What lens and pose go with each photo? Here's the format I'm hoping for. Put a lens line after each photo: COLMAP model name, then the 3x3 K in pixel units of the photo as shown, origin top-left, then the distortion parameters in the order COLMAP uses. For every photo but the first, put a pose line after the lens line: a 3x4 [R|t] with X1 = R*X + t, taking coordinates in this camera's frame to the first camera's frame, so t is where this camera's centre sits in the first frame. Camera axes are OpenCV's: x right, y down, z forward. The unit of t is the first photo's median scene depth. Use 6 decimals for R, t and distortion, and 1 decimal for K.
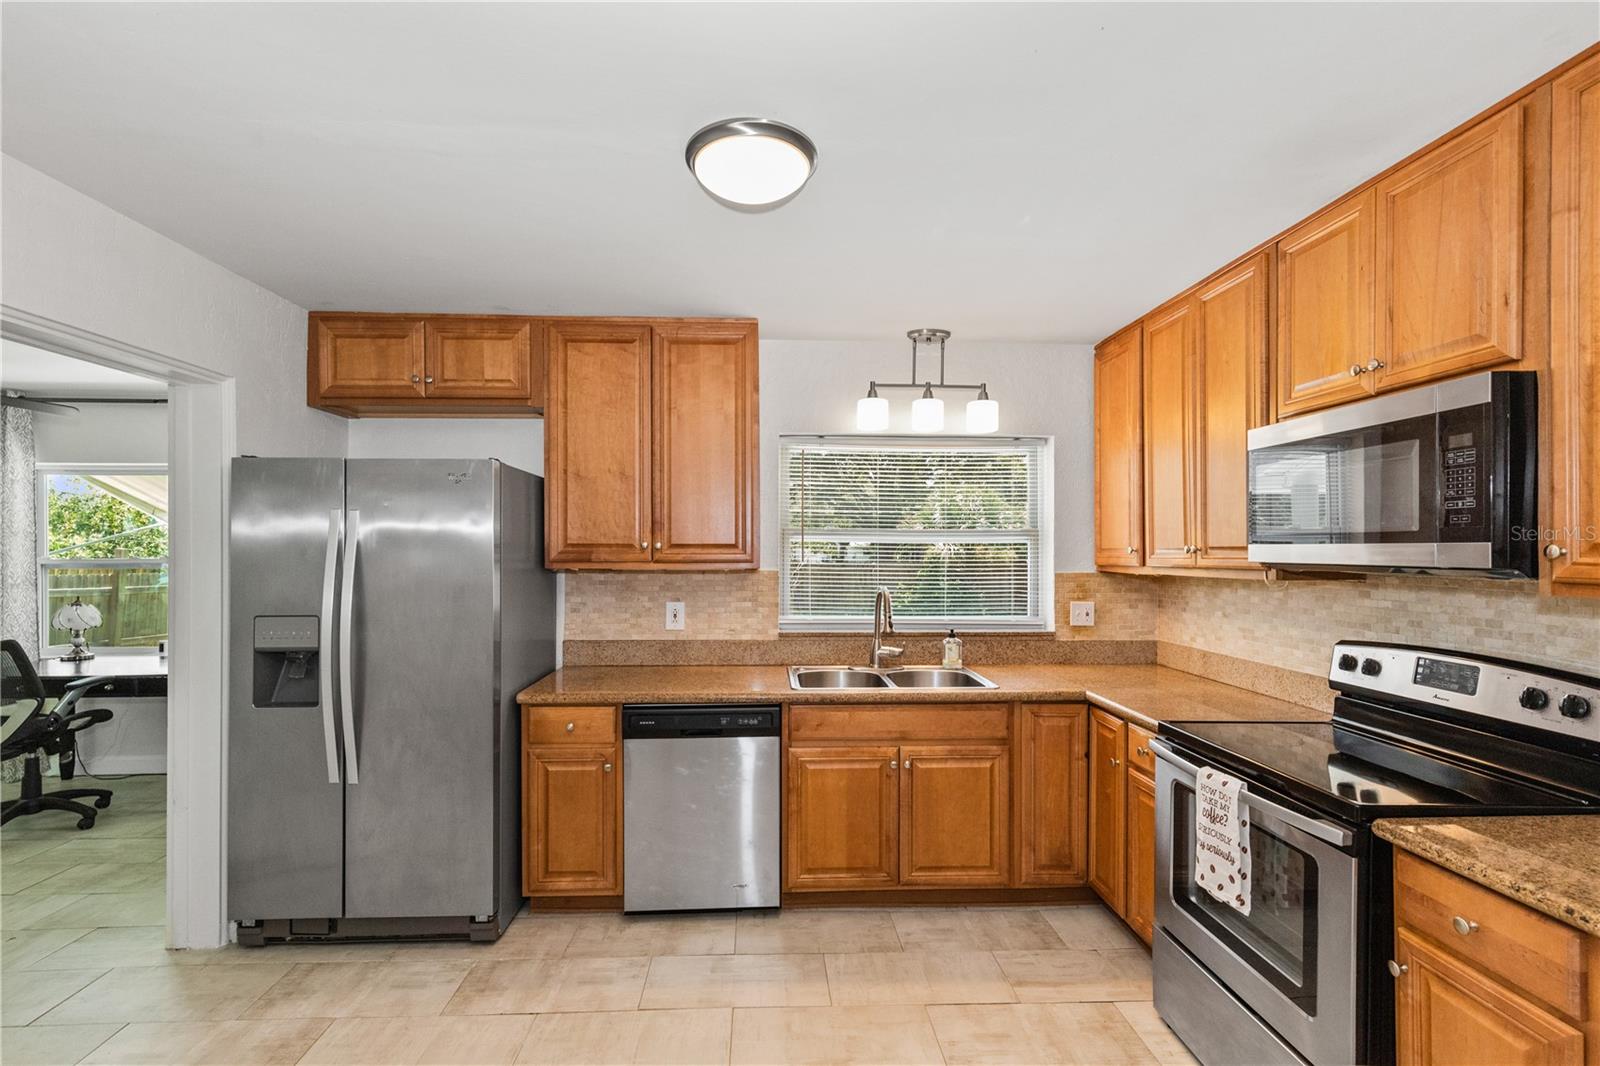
lens RADIAL K [[736.1, 0, 807.5], [0, 736.1, 548.8], [0, 0, 1]] dist [0.016831, -0.000491]
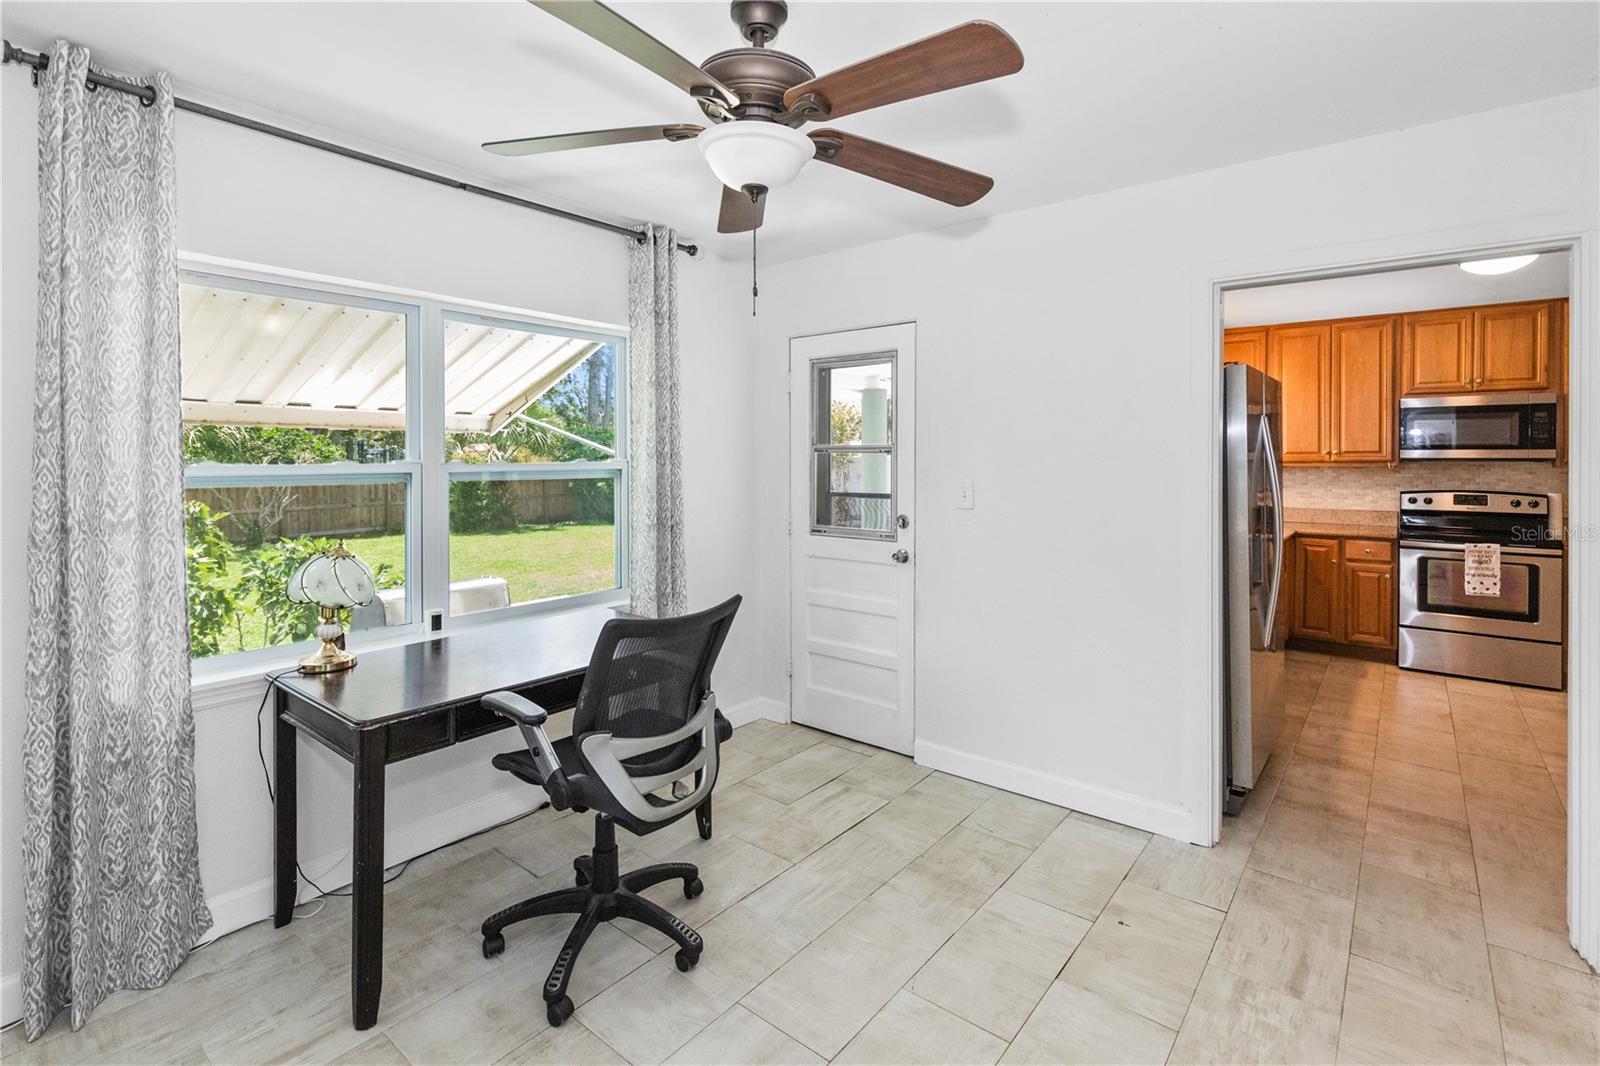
lens RADIAL K [[736.1, 0, 823.1], [0, 736.1, 462.9], [0, 0, 1]] dist [0.016831, -0.000491]
pose [[0.654356, -0.007717, 0.756147, -1.863572], [0.000404, 0.999951, 0.009856, 0.008527], [-0.756187, -0.006144, 0.654327, 0.712199]]
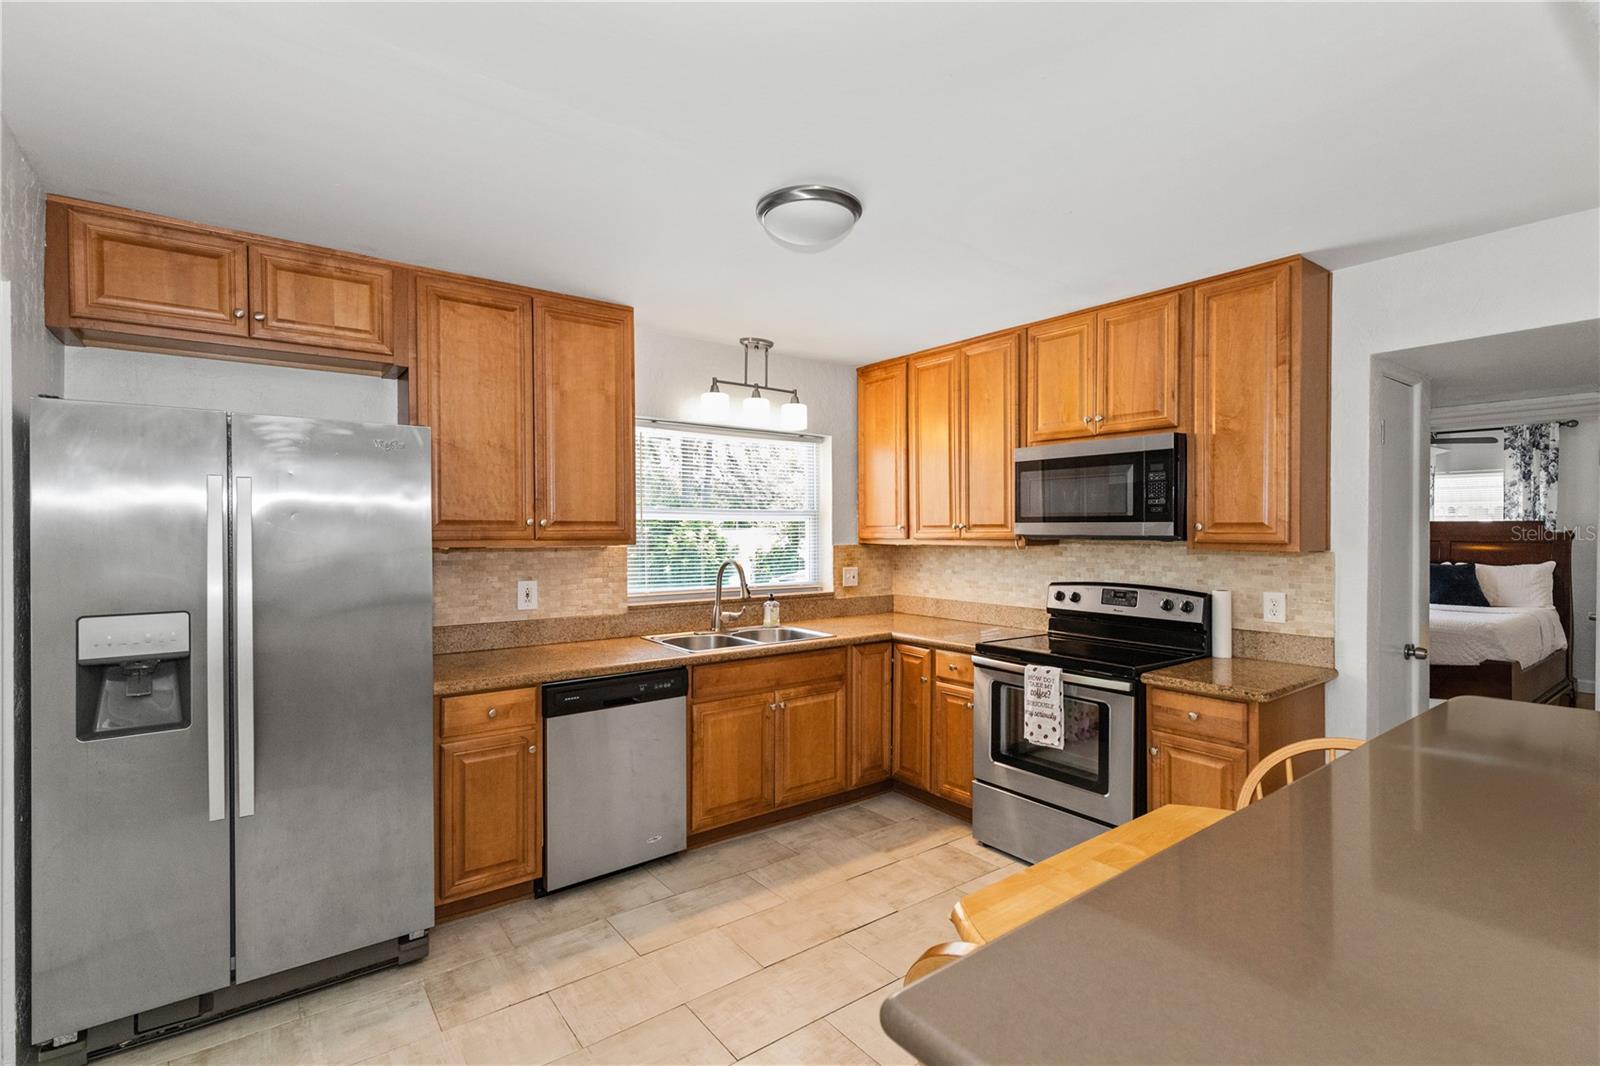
lens RADIAL K [[736.1, 0, 813.9], [0, 736.1, 531.4], [0, 0, 1]] dist [0.016831, -0.000491]
pose [[0.822857, -0.004245, 0.568232, -0.515255], [0.001042, 0.999982, 0.005961, 0.001882], [-0.568247, -0.004313, 0.822847, -0.016777]]
